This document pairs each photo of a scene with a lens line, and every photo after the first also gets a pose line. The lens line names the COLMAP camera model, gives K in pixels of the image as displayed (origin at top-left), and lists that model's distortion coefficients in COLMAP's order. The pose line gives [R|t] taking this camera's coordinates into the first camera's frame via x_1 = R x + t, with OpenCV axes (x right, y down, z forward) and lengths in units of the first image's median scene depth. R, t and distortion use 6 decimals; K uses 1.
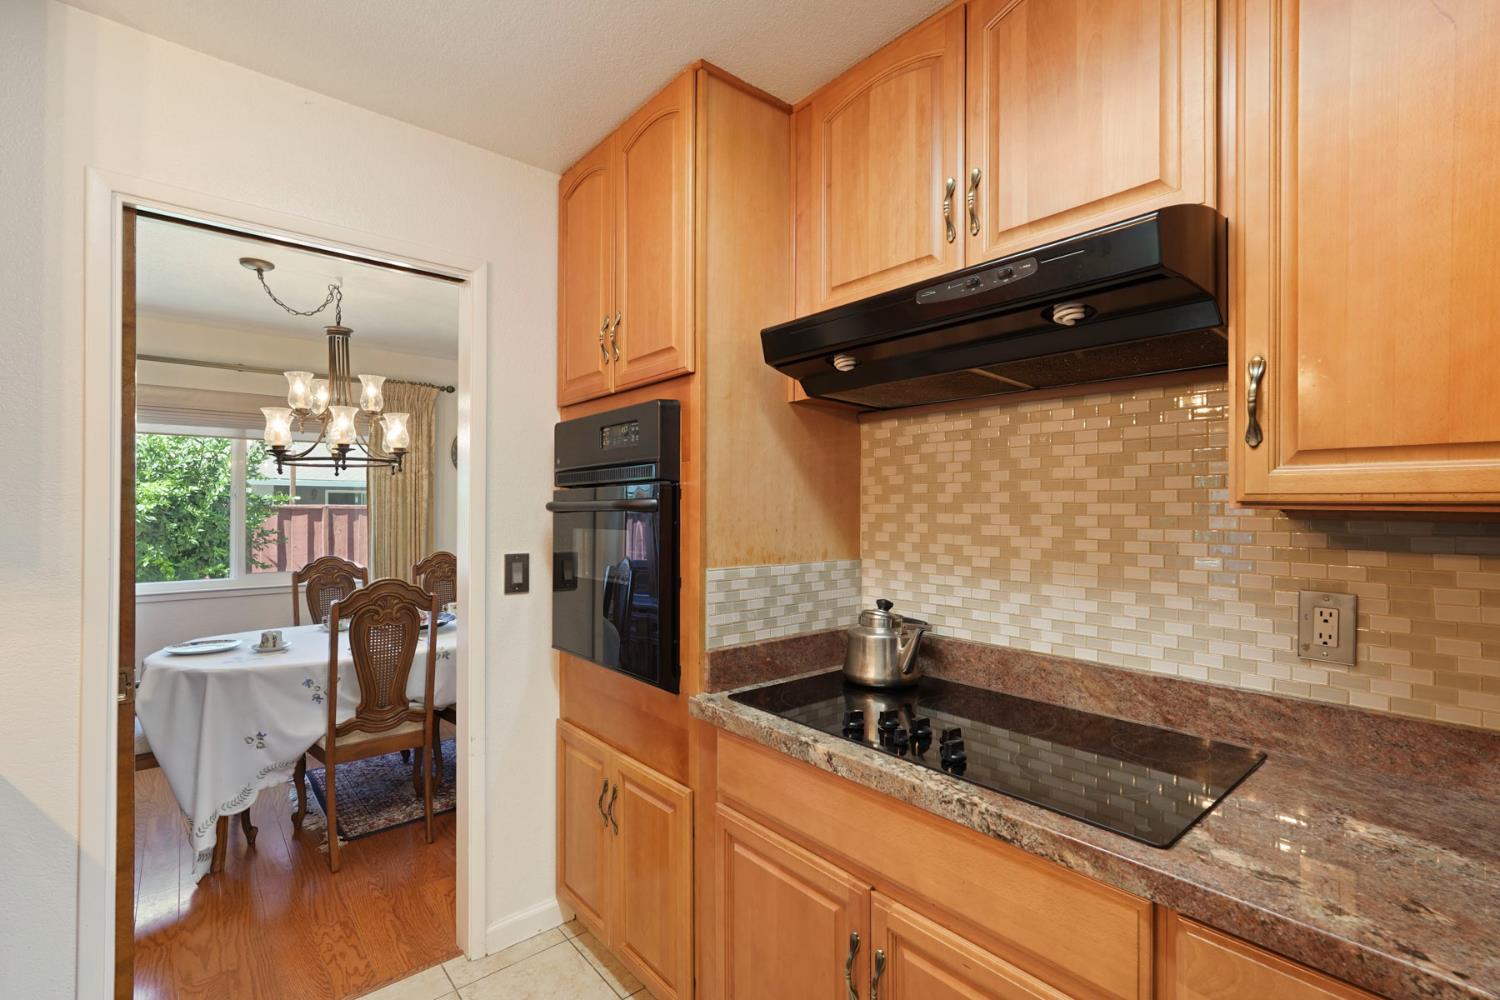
lens RADIAL K [[664.8, 0, 753.7], [0, 664.8, 503.3], [0, 0, 1]] dist [-0.014150, 0.007751]
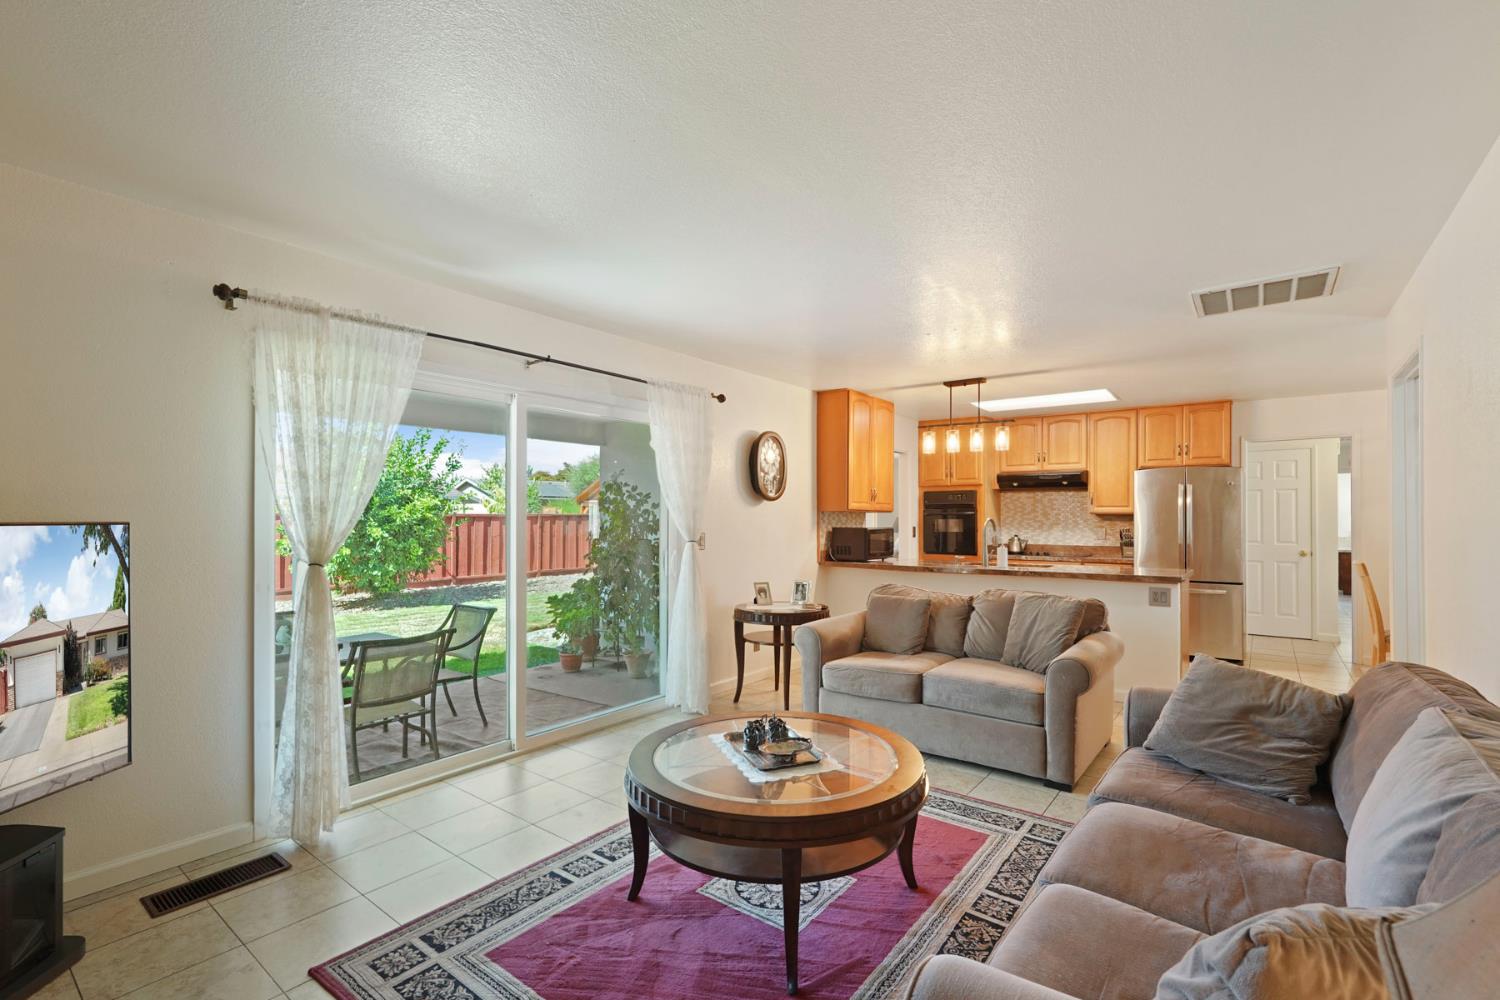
lens RADIAL K [[664.8, 0, 753.7], [0, 664.8, 503.3], [0, 0, 1]] dist [-0.014150, 0.007751]
pose [[0.978520, 0.007612, 0.206012, -2.478177], [-0.004404, 0.999862, -0.016026, 0.013858], [-0.206106, 0.014774, 0.978418, -3.033143]]
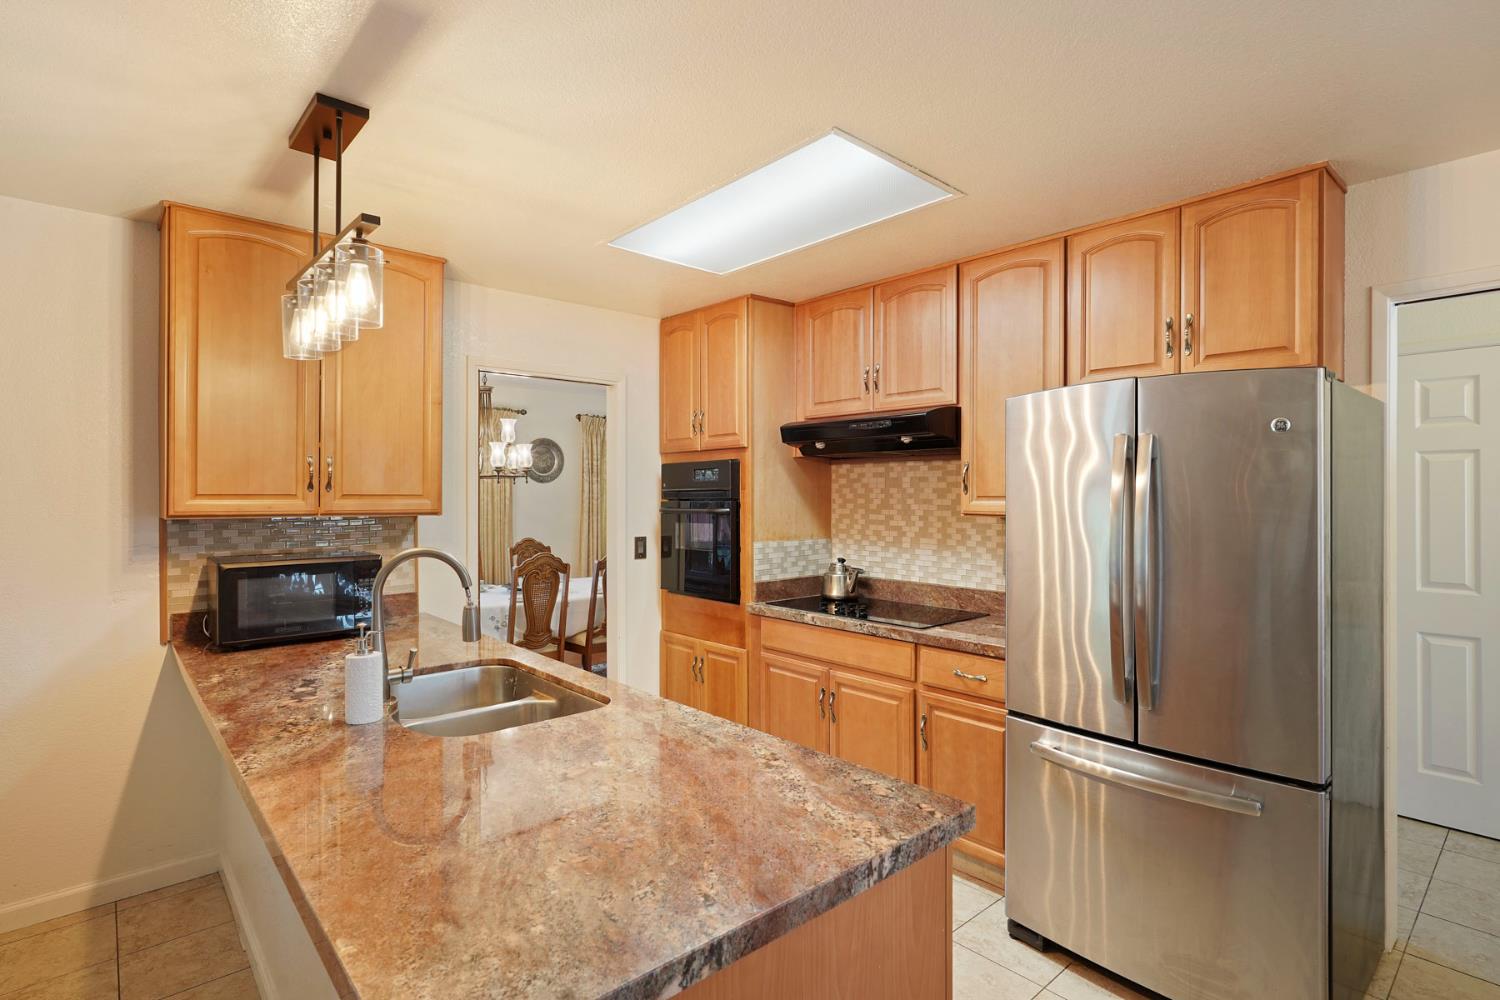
lens RADIAL K [[738.8, 0, 750.0], [0, 738.8, 500.0], [0, 0, 1]] dist [-0.025846, -0.000006]
pose [[0.999842, -0.003572, 0.017424, -0.117782], [0.003279, 0.999854, 0.016791, -0.068114], [-0.017481, -0.016732, 0.999707, -1.228371]]
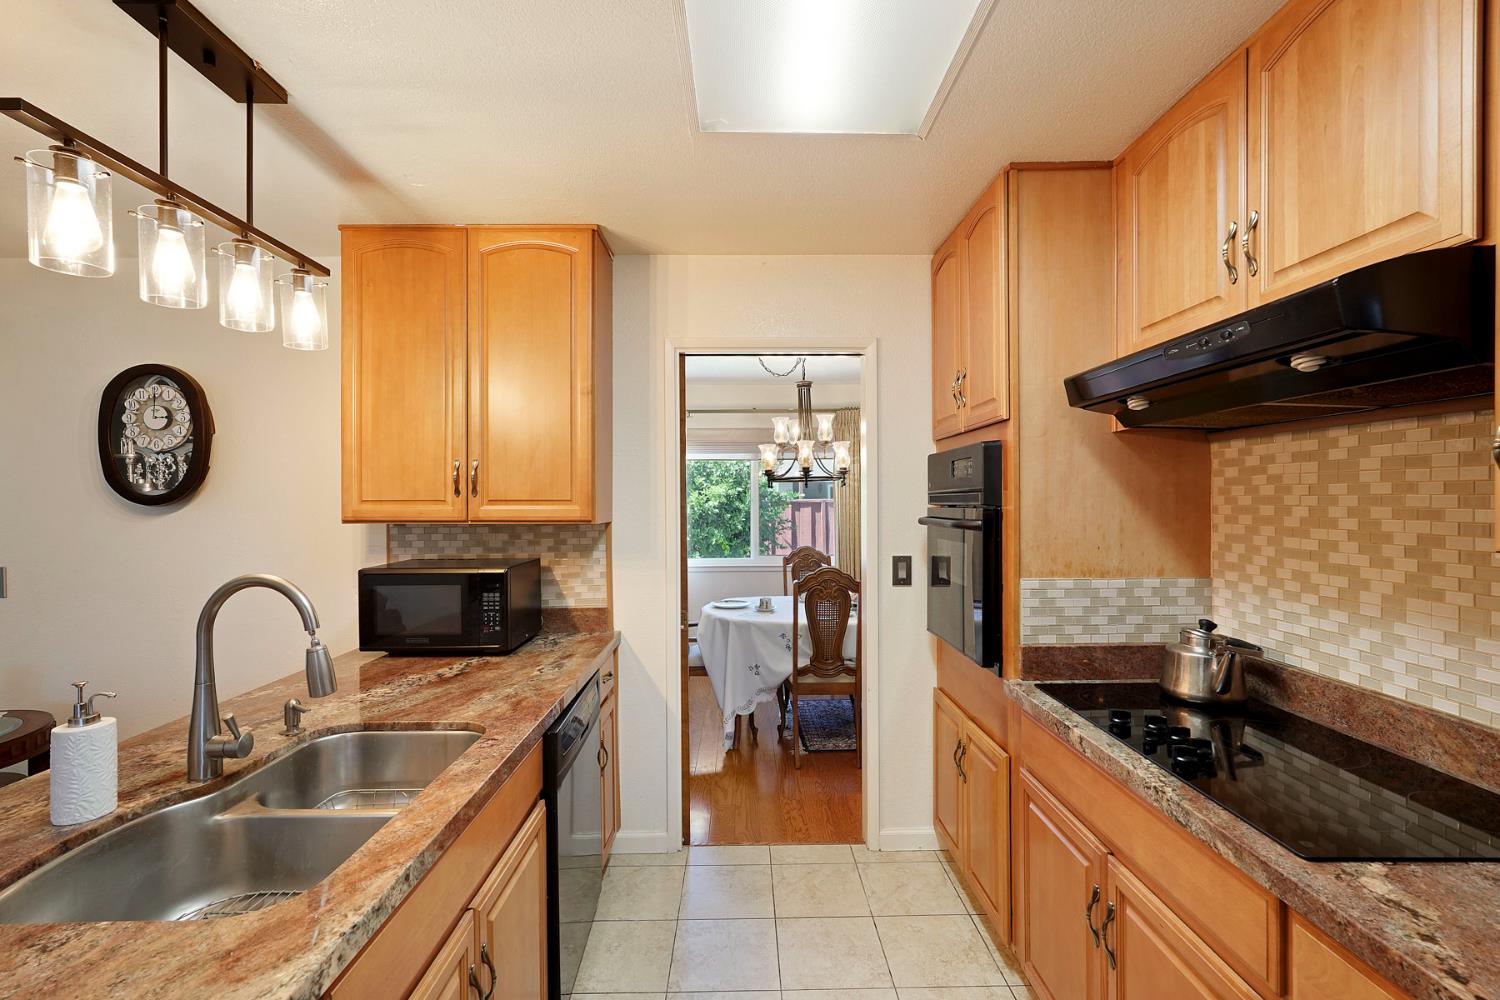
lens RADIAL K [[664.8, 0, 753.7], [0, 664.8, 503.3], [0, 0, 1]] dist [-0.014150, 0.007751]
pose [[0.769576, -0.000928, -0.638554, 0.316300], [0.011775, 0.999850, 0.012738, -0.058639], [0.638446, -0.017321, 0.769472, -0.239536]]
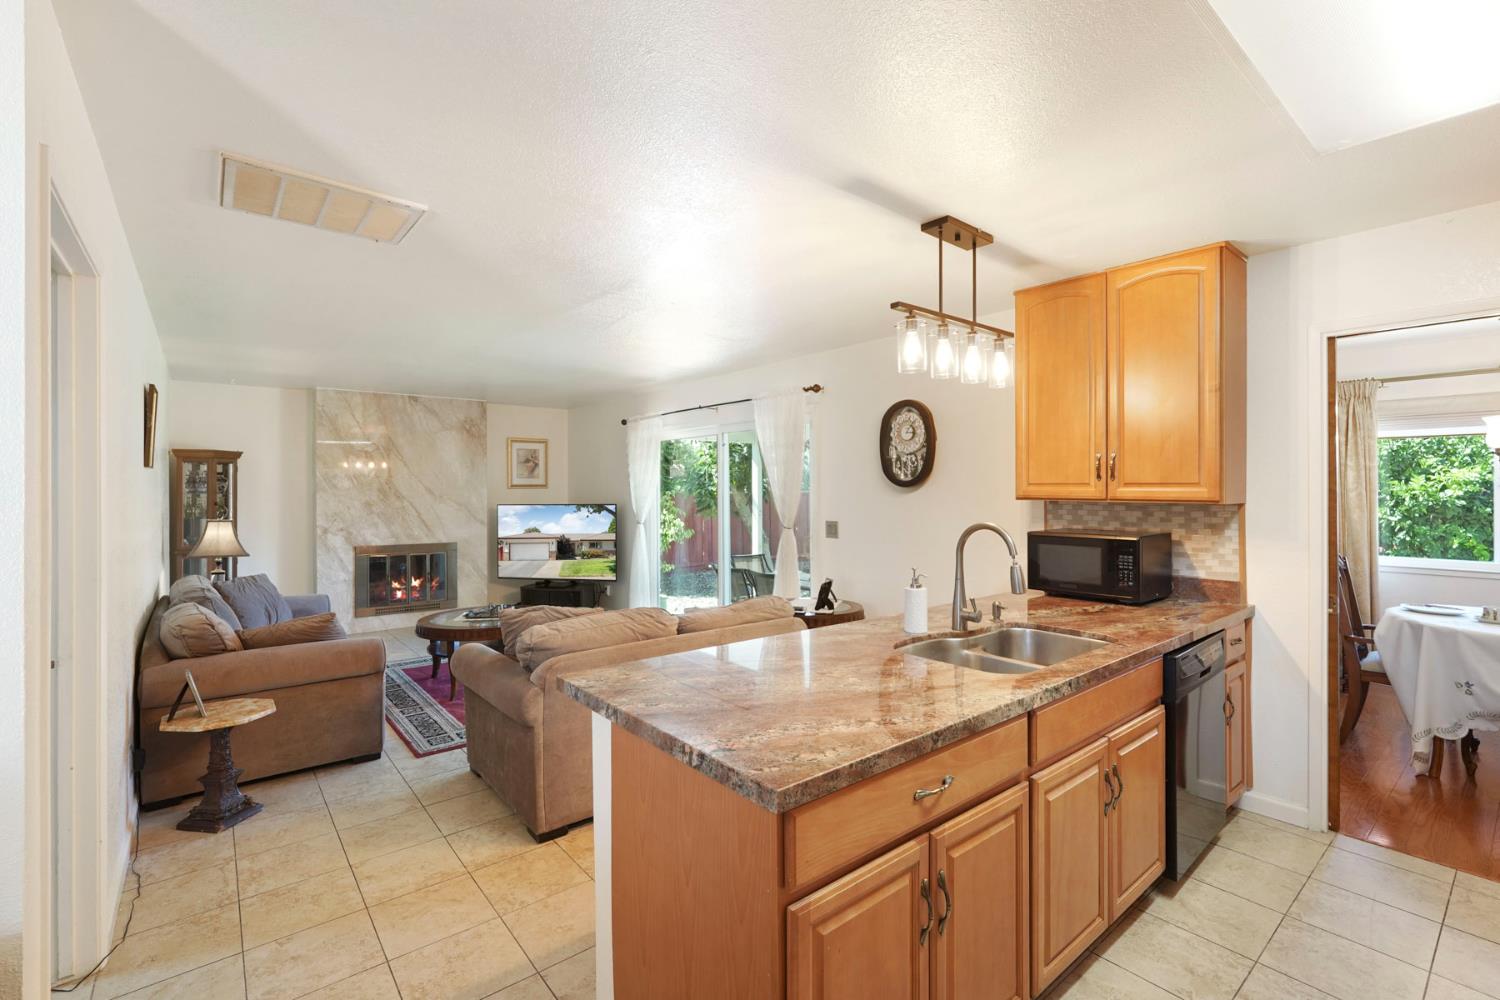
lens RADIAL K [[674.4, 0, 747.6], [0, 674.4, 485.3], [0, 0, 1]] dist [-0.004442, 0.000774]
pose [[-0.020995, -0.005437, -0.999765, 0.819737], [0.010753, 0.999926, -0.005663, -0.048914], [0.999722, -0.010869, -0.020935, -0.491621]]
